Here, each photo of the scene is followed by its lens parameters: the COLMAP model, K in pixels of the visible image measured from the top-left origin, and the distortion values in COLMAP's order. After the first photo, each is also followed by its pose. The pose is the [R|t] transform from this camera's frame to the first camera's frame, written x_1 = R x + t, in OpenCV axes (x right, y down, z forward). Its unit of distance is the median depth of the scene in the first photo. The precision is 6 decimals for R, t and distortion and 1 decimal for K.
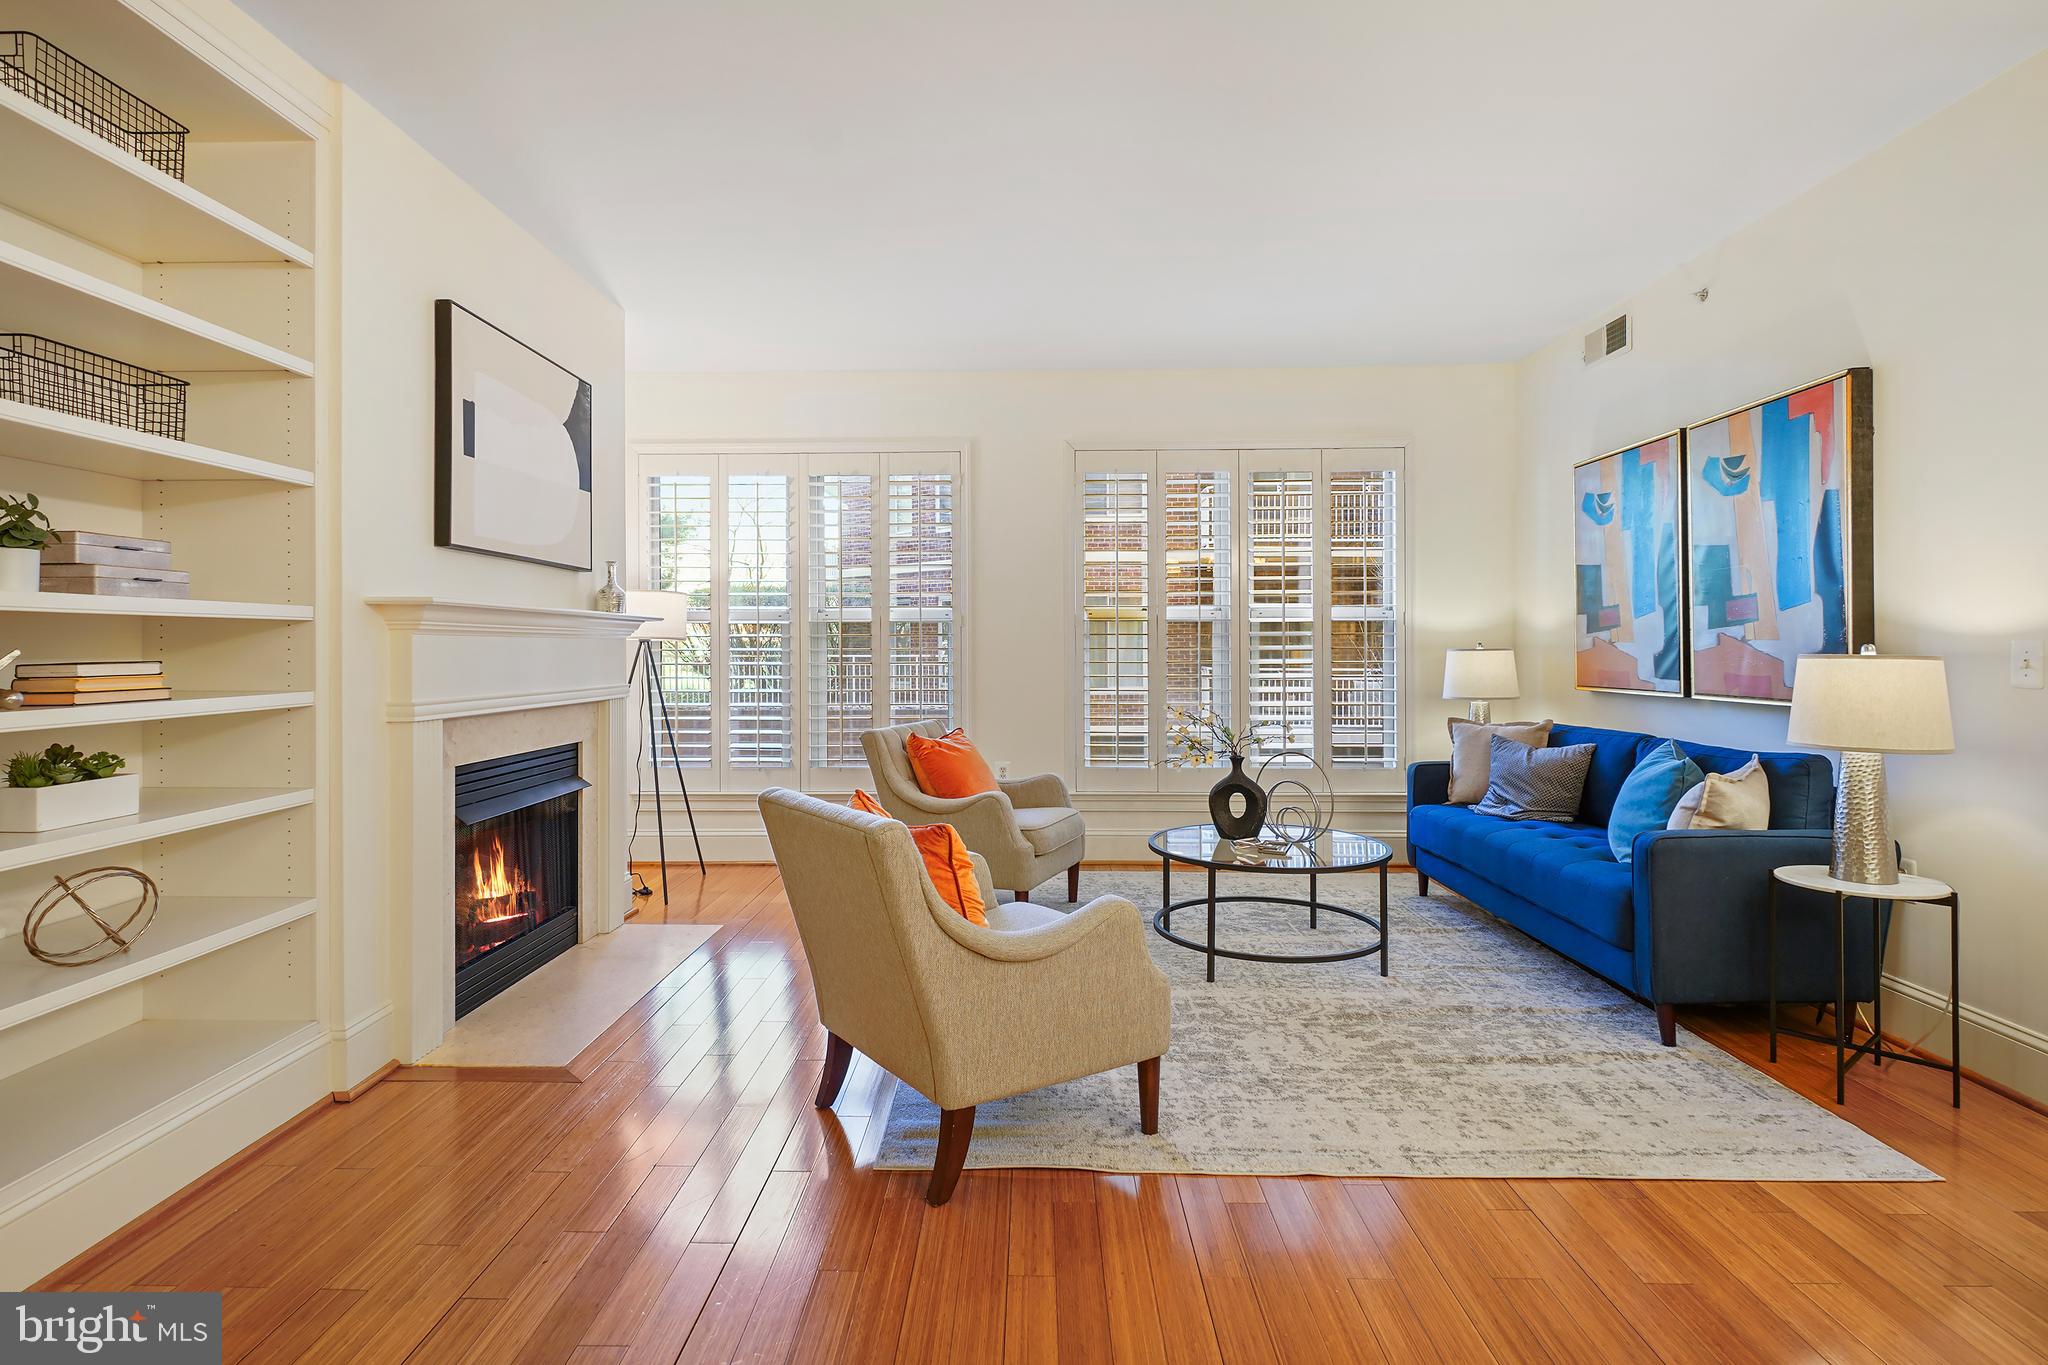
lens RADIAL K [[1045.1, 0, 1015.7], [0, 1045.1, 642.7], [0, 0, 1]] dist [0.003223, -0.000796]
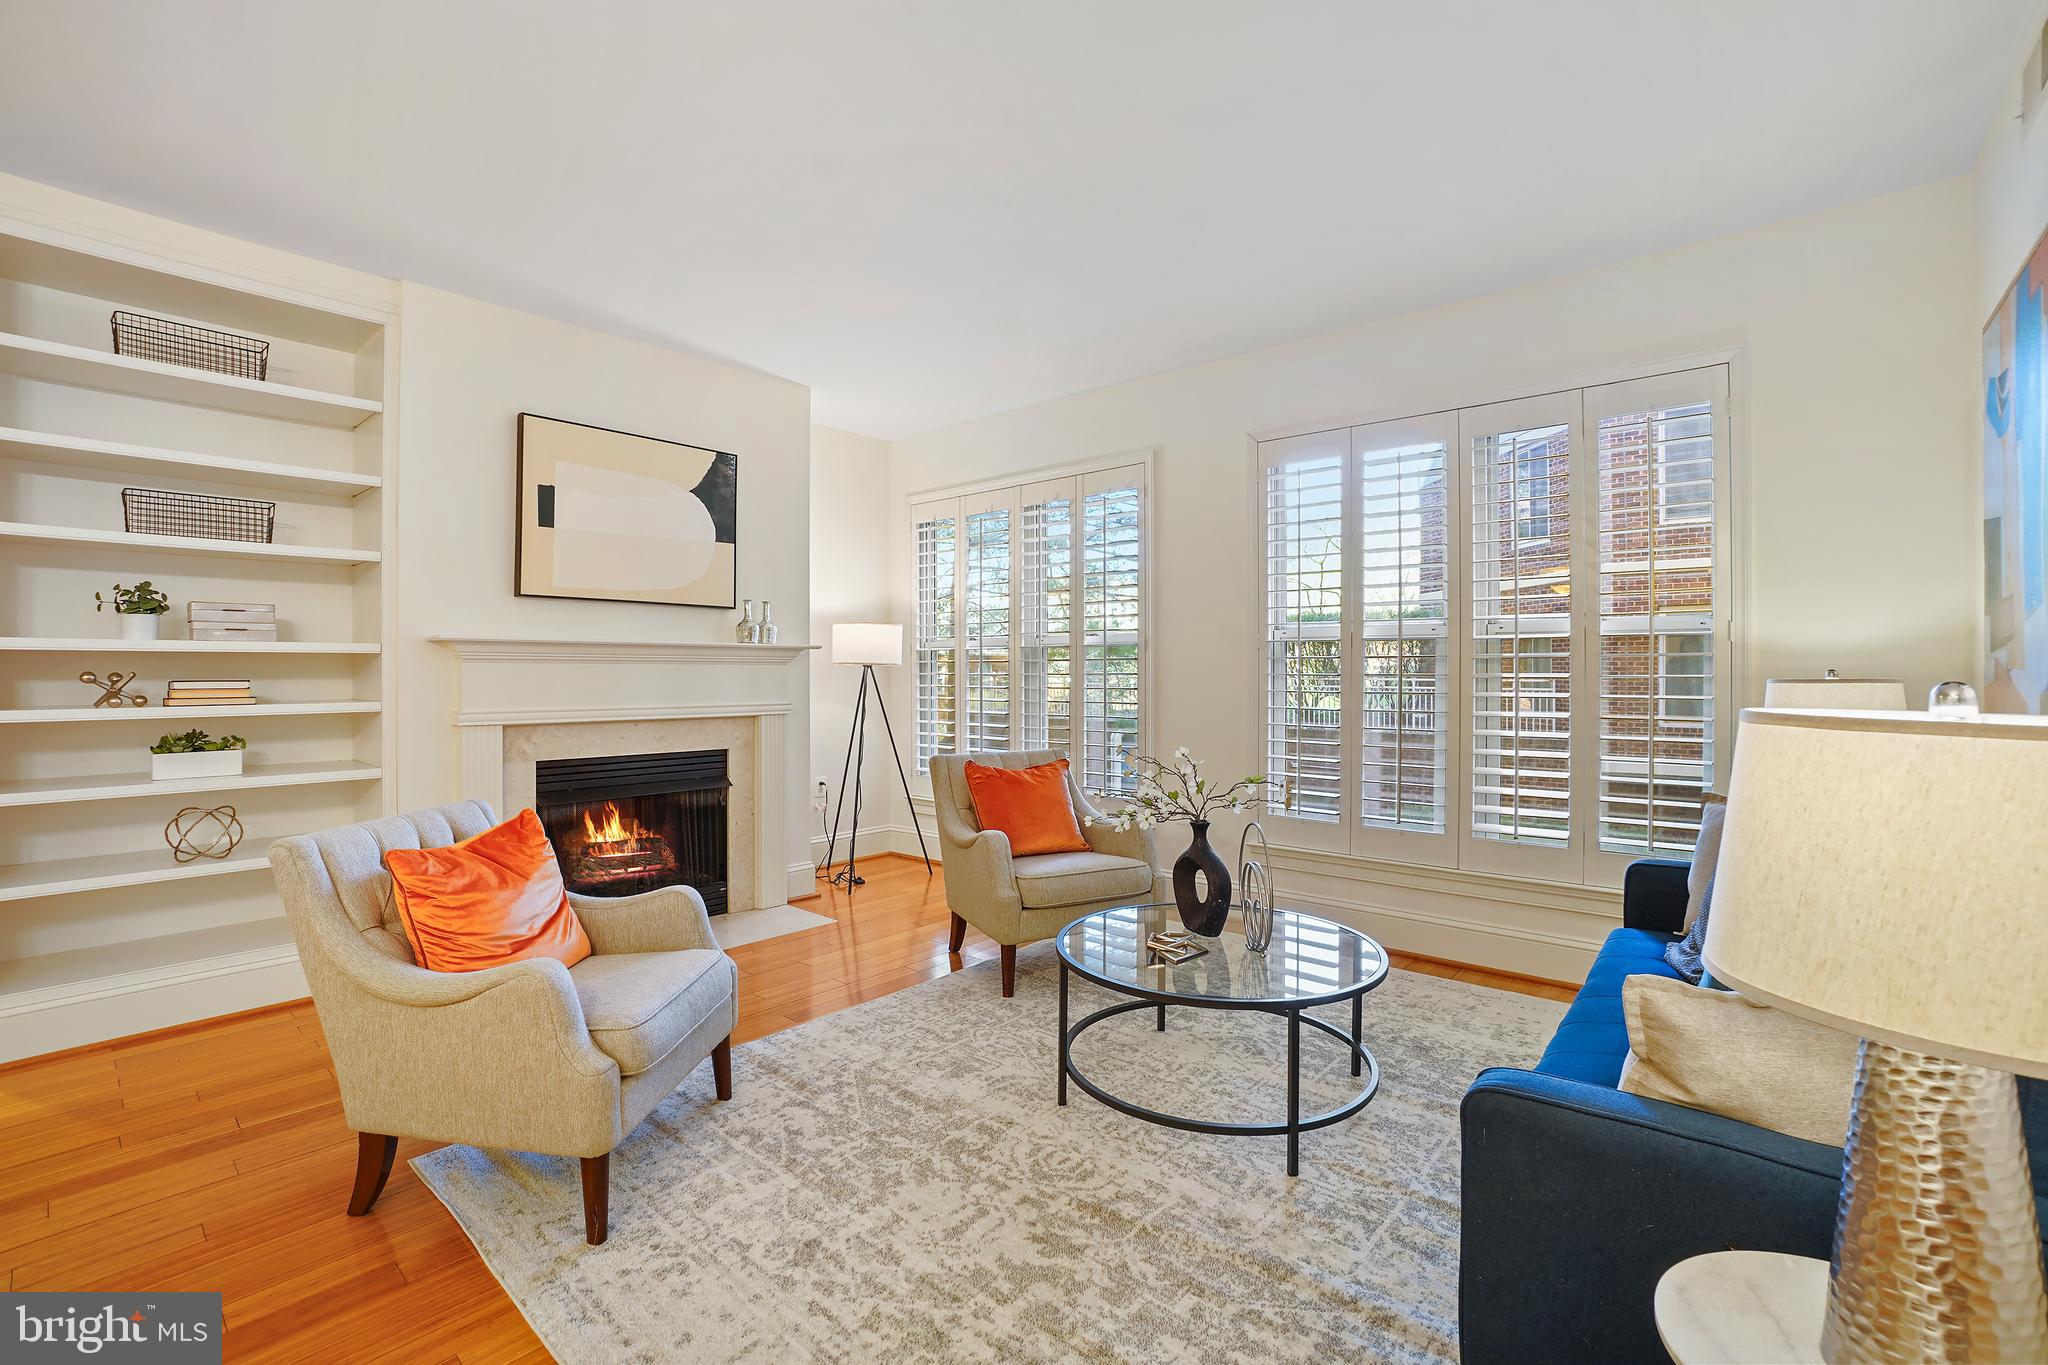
lens RADIAL K [[917.7, 0, 1026.7], [0, 917.7, 669.3], [0, 0, 1]] dist [-0.037733, 0.000045]
pose [[0.759690, 0.004054, -0.650273, 0.615015], [-0.000465, 0.999984, 0.005690, -0.004566], [0.650285, -0.004021, 0.759680, 0.473092]]
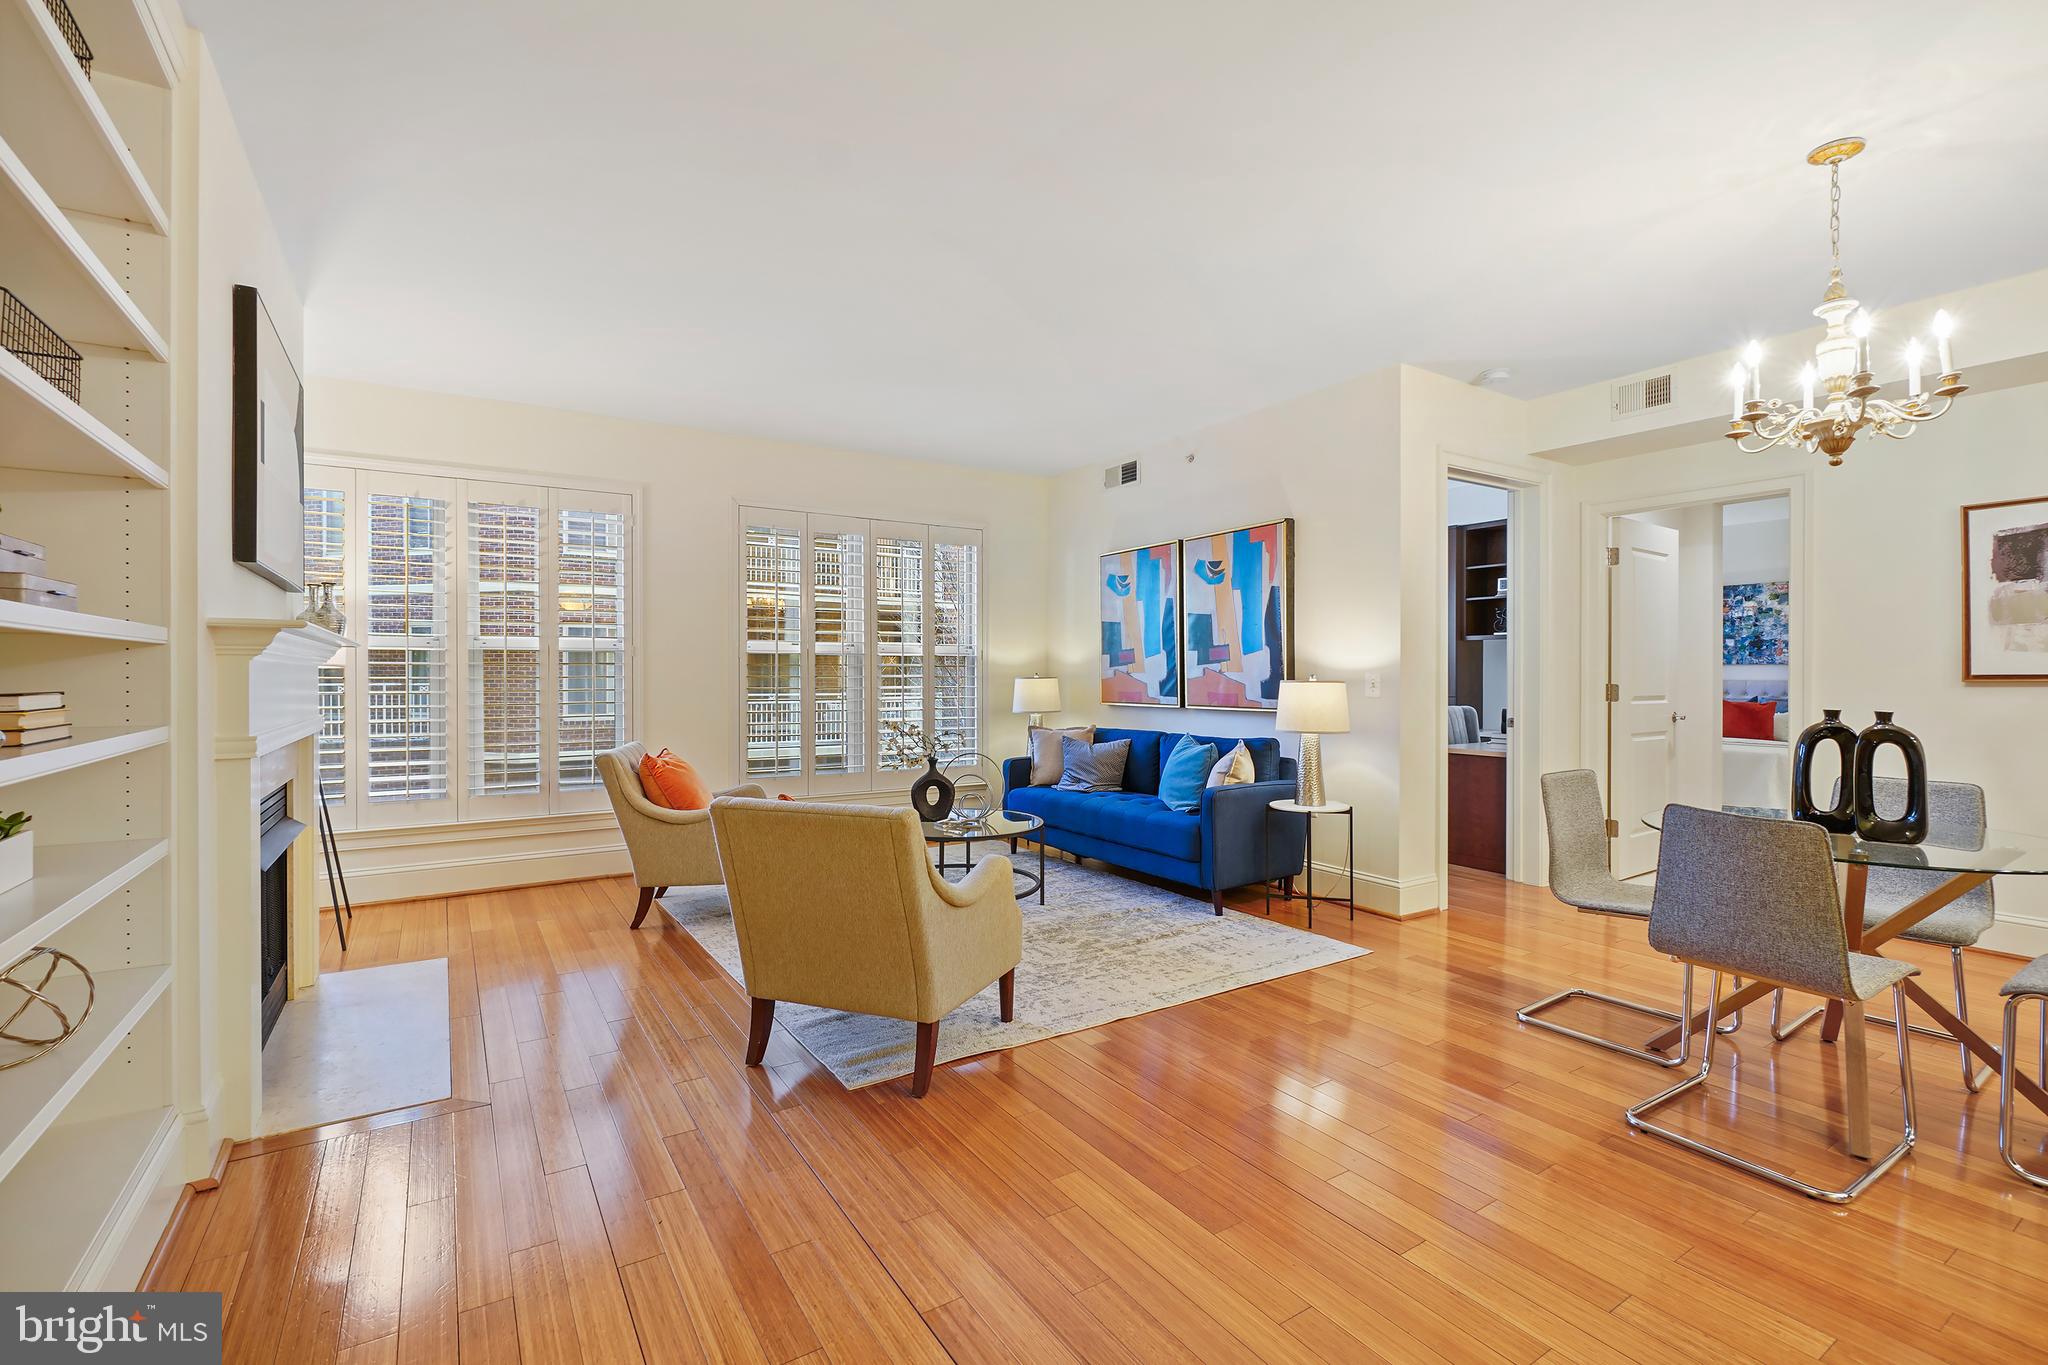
lens RADIAL K [[900.1, 0, 1024.0], [0, 900.1, 682.5], [0, 0, 1]] dist [-0.001290, -0.000366]
pose [[0.827405, -0.002658, 0.561599, -0.374427], [-0.003864, 0.999938, 0.010425, 0.000226], [-0.561592, -0.010796, 0.827344, -0.006269]]
